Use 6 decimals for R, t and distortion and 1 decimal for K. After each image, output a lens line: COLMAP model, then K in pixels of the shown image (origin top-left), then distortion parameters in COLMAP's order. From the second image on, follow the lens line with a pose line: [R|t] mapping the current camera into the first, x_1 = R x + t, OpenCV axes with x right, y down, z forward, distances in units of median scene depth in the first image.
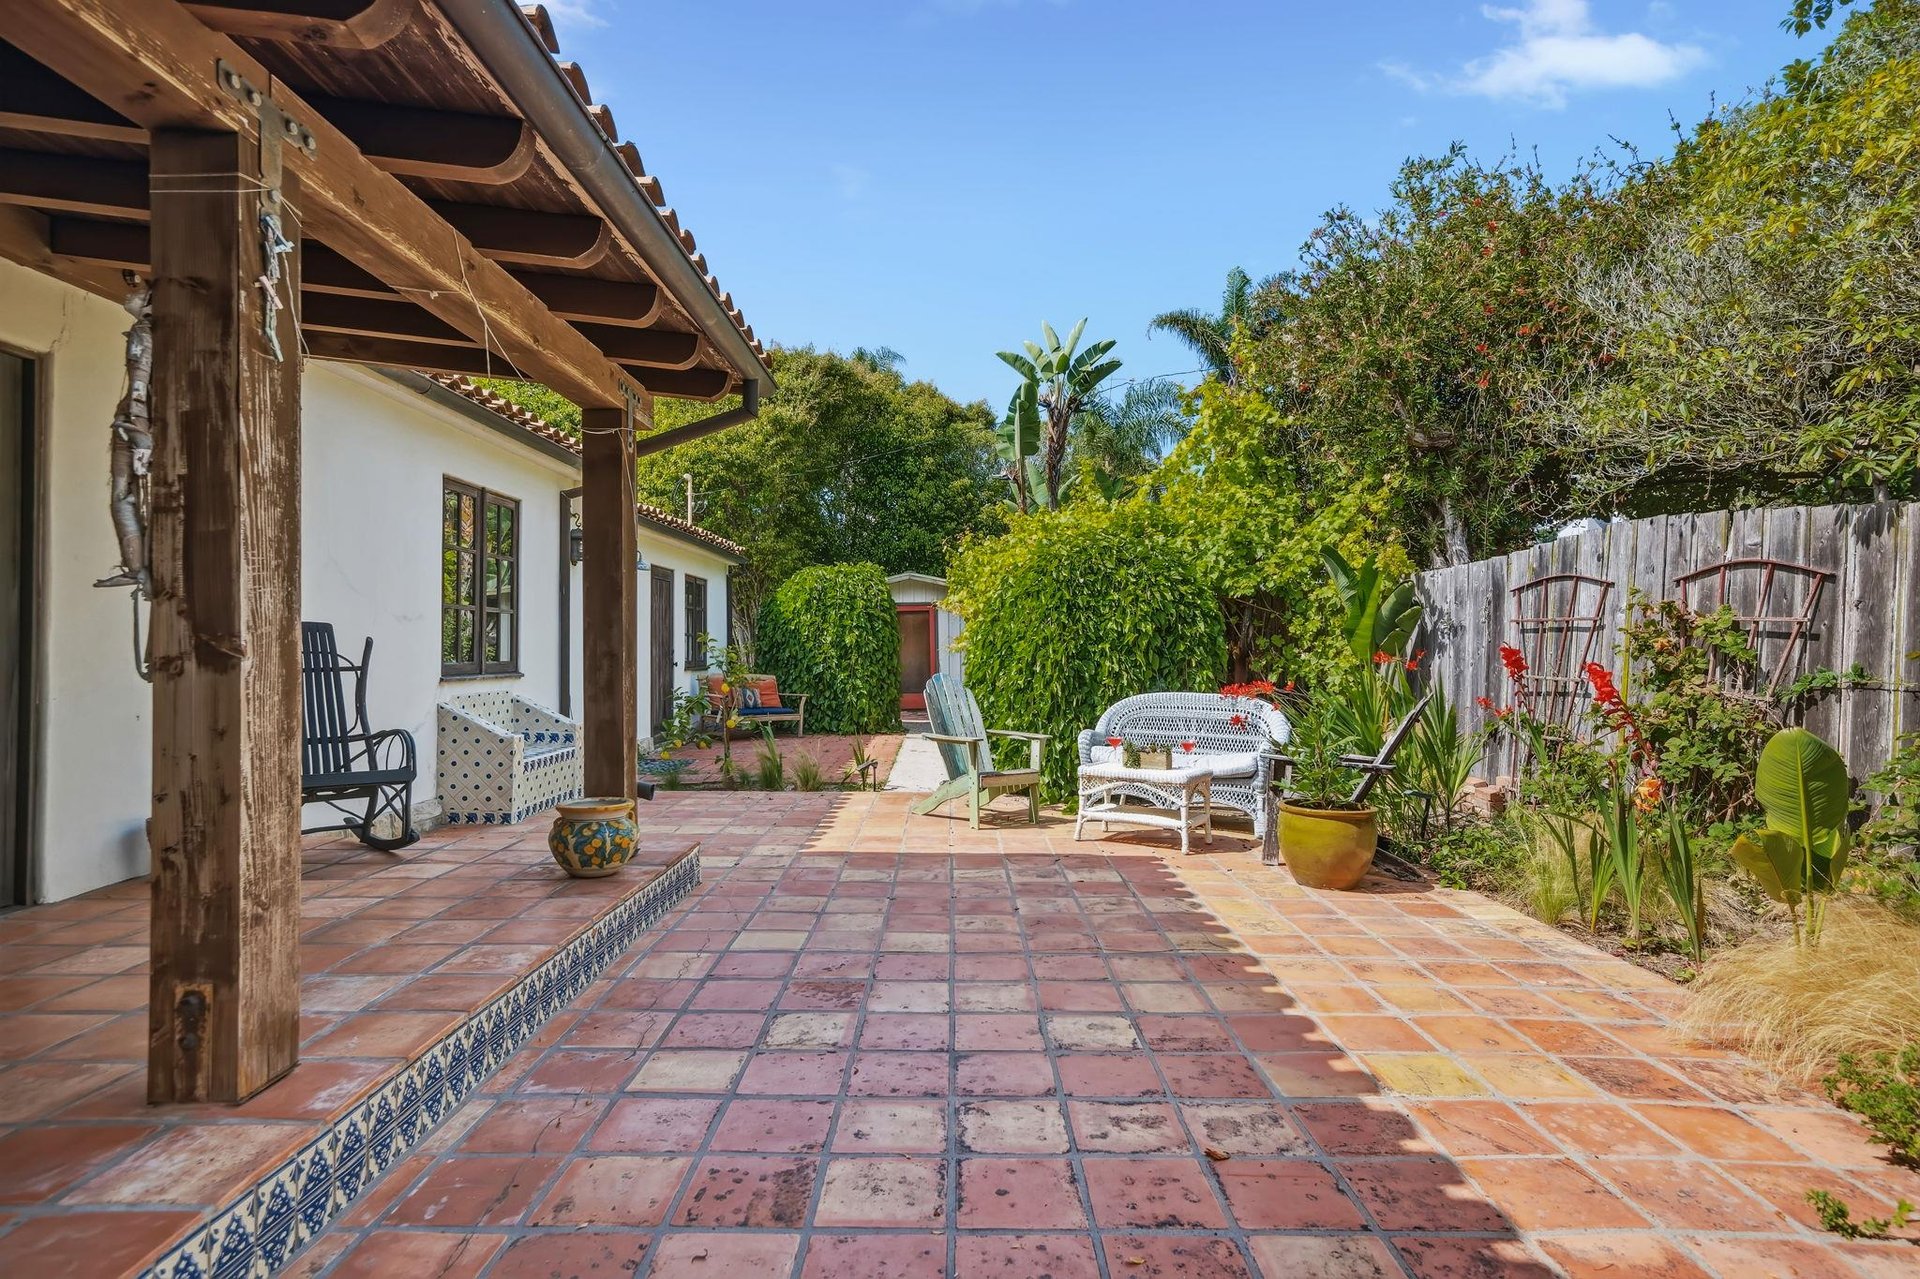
lens RADIAL K [[994.1, 0, 976.6], [0, 994.1, 647.3], [0, 0, 1]] dist [0.007235, 0.000540]
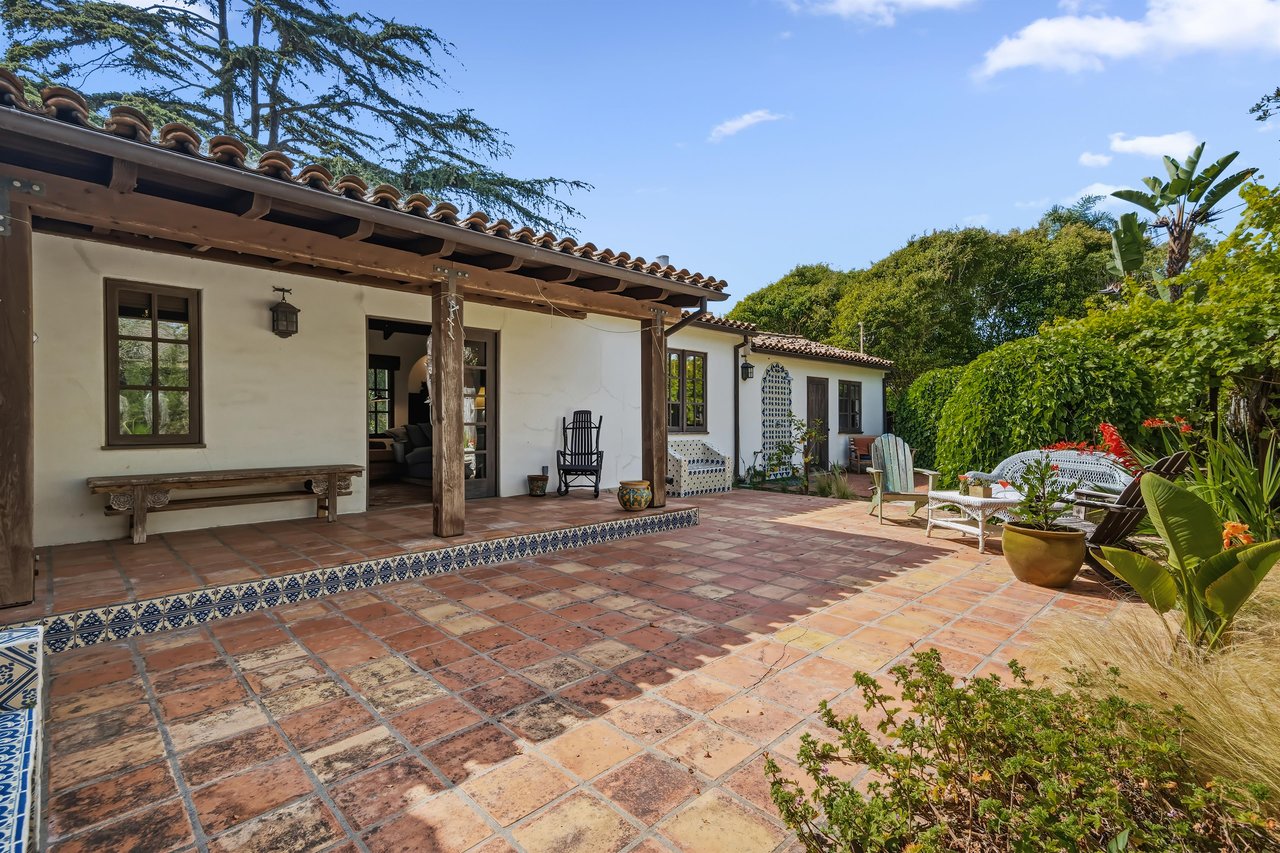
lens RADIAL K [[596.6, 0, 641.1], [0, 596.6, 425.7], [0, 0, 1]] dist [0.019149, 0.000820]
pose [[0.686155, 0.000458, -0.727455, 0.427968], [0.002630, 0.999992, 0.003110, 0.008000], [0.727451, -0.004048, 0.686148, -0.003518]]
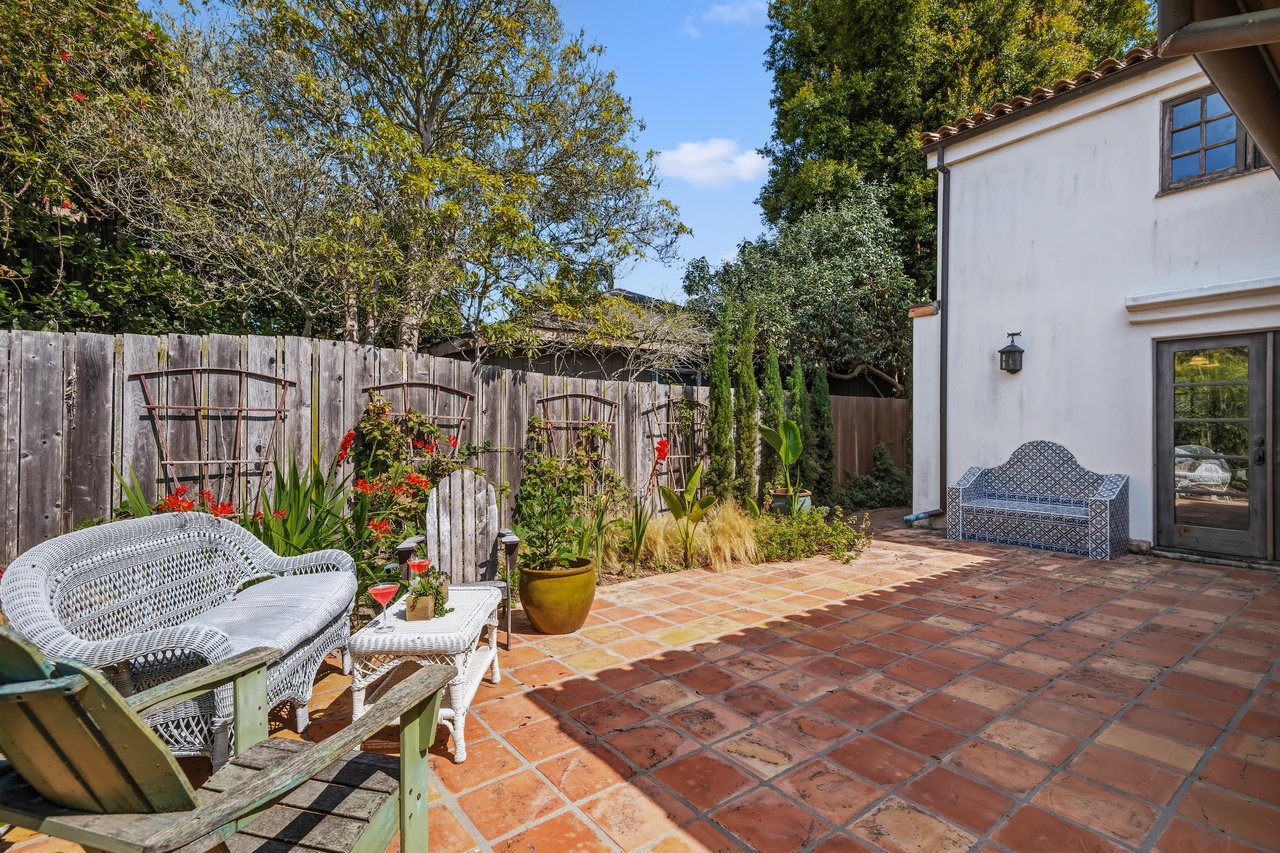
lens RADIAL K [[596.6, 0, 645.0], [0, 596.6, 427.8], [0, 0, 1]] dist [0.019149, 0.000820]
pose [[-0.589029, 0.000591, 0.808111, -0.225464], [0.000705, 1.000000, -0.000217, -0.006365], [-0.808111, 0.000442, -0.589030, 0.986525]]
